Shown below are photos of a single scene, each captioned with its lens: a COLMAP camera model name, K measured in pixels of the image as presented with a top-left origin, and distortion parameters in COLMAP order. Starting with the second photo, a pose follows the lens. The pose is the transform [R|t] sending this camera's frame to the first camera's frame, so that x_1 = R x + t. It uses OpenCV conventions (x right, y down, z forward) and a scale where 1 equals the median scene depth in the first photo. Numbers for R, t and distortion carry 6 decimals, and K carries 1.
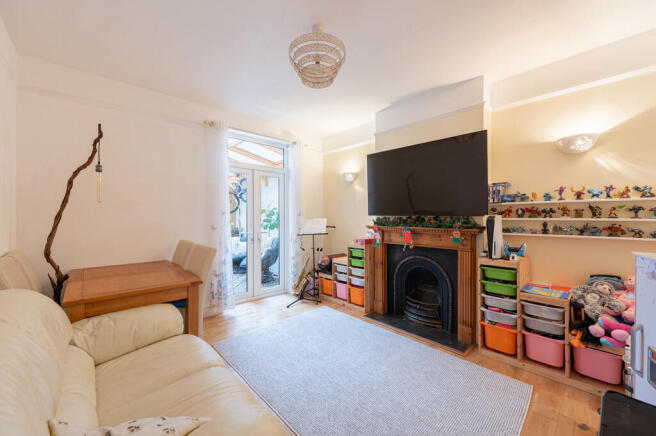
lens RADIAL K [[260.1, 0, 328.5], [0, 260.1, 216.2], [0, 0, 1]] dist [-0.000188, -0.000005]
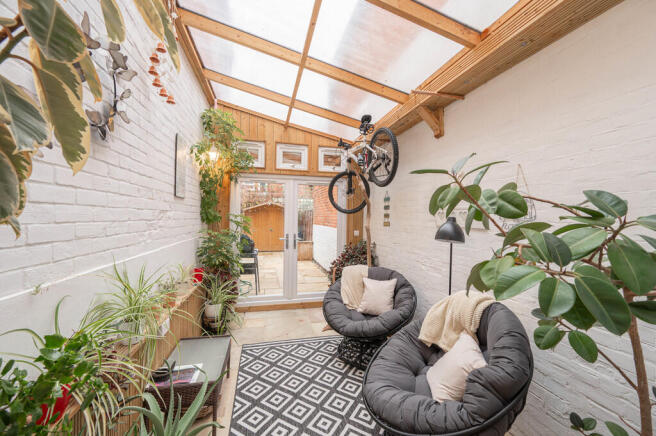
lens RADIAL K [[260.1, 0, 327.2], [0, 260.1, 218.5], [0, 0, 1]] dist [-0.000188, -0.000005]
pose [[0.878263, 0.013655, -0.477983, -0.184221], [-0.018486, 0.999815, -0.005404, 0.003465], [0.477821, 0.013582, 0.878352, 0.555234]]
